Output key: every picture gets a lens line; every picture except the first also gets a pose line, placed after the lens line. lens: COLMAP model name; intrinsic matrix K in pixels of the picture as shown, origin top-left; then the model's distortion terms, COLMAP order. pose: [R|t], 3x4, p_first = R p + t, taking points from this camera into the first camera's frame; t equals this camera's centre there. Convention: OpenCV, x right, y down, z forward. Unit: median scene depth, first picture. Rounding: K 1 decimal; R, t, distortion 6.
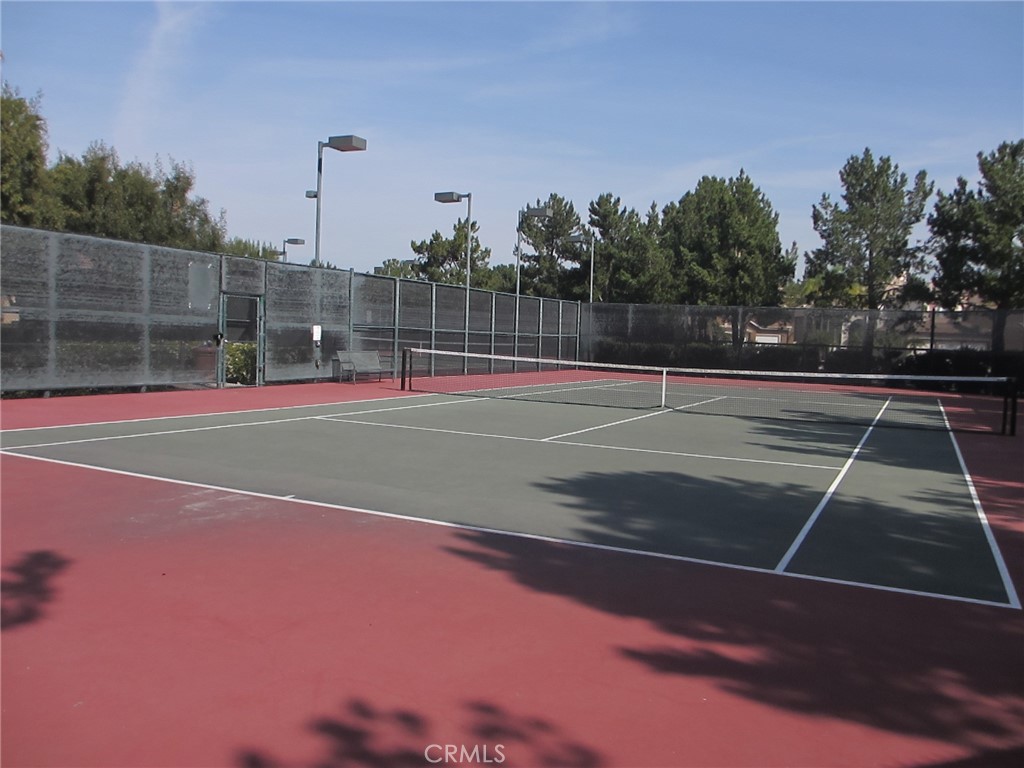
lens RADIAL K [[830.0, 0, 512.0], [0, 830.0, 384.0], [0, 0, 1]] dist [-0.065827, 0.002883]
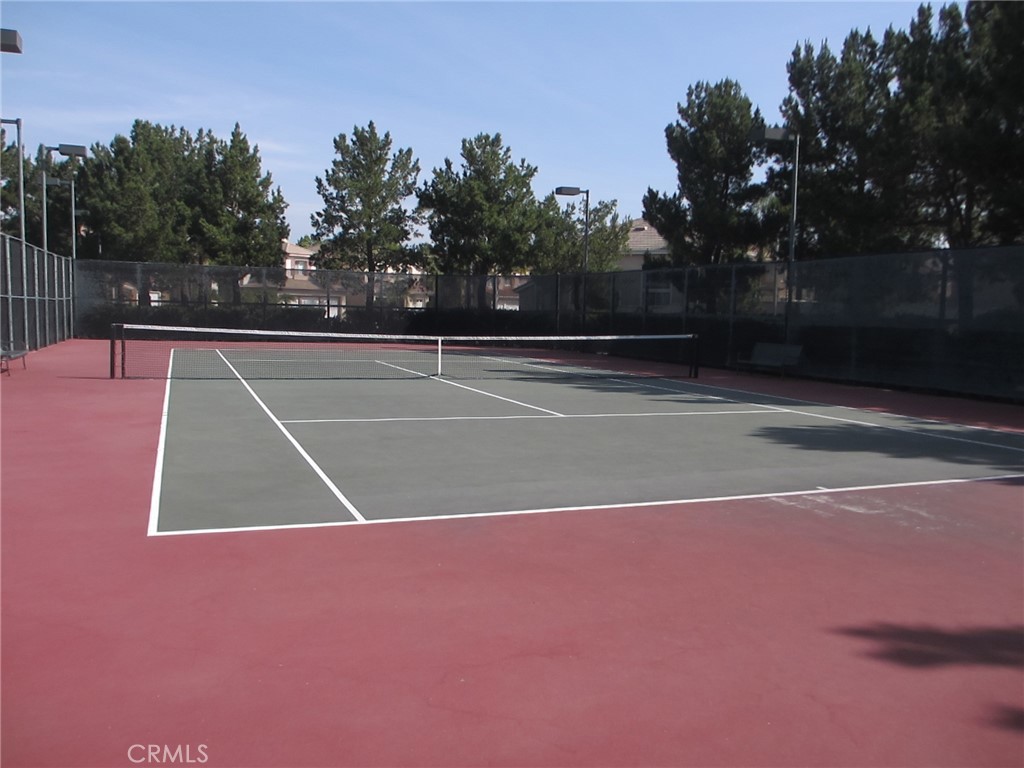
lens RADIAL K [[830.0, 0, 512.0], [0, 830.0, 384.0], [0, 0, 1]] dist [-0.065827, 0.002883]
pose [[0.660449, -0.085889, 0.745943, -0.285463], [0.041470, 0.996092, 0.077975, -0.020682], [-0.749725, -0.020564, 0.661430, 0.132440]]
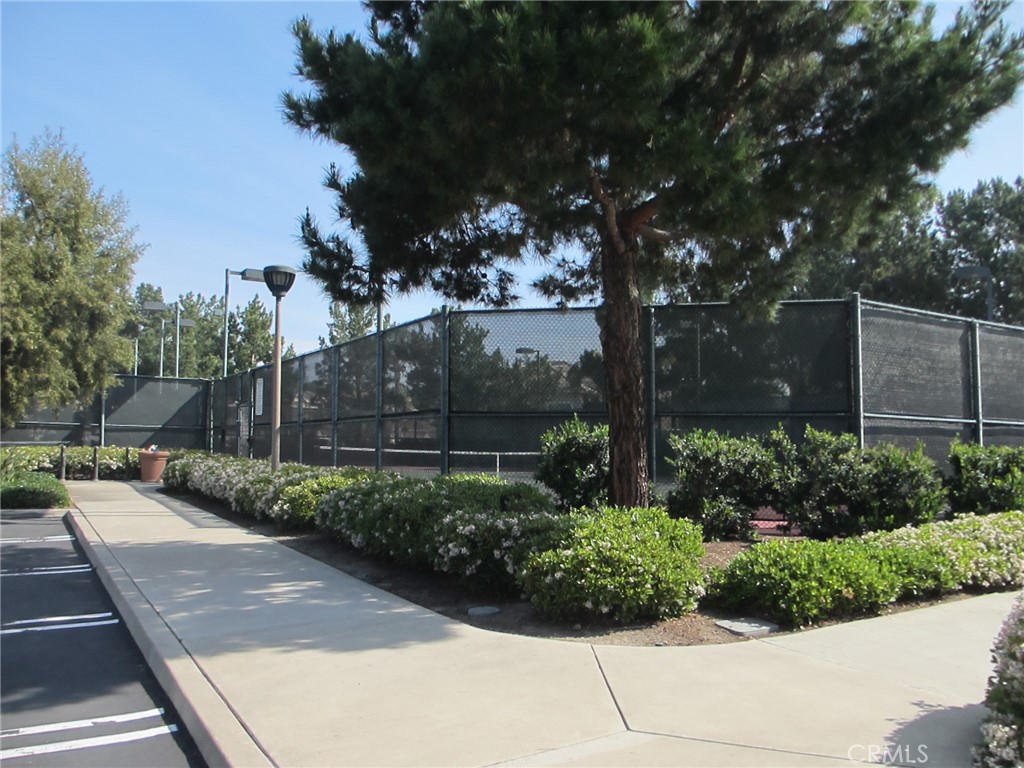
lens RADIAL K [[830.0, 0, 512.0], [0, 830.0, 384.0], [0, 0, 1]] dist [-0.065827, 0.002883]
pose [[0.513724, 0.030490, 0.857414, -0.646012], [0.060549, 0.995588, -0.071682, -0.019459], [-0.855816, 0.088740, 0.509611, 0.070673]]
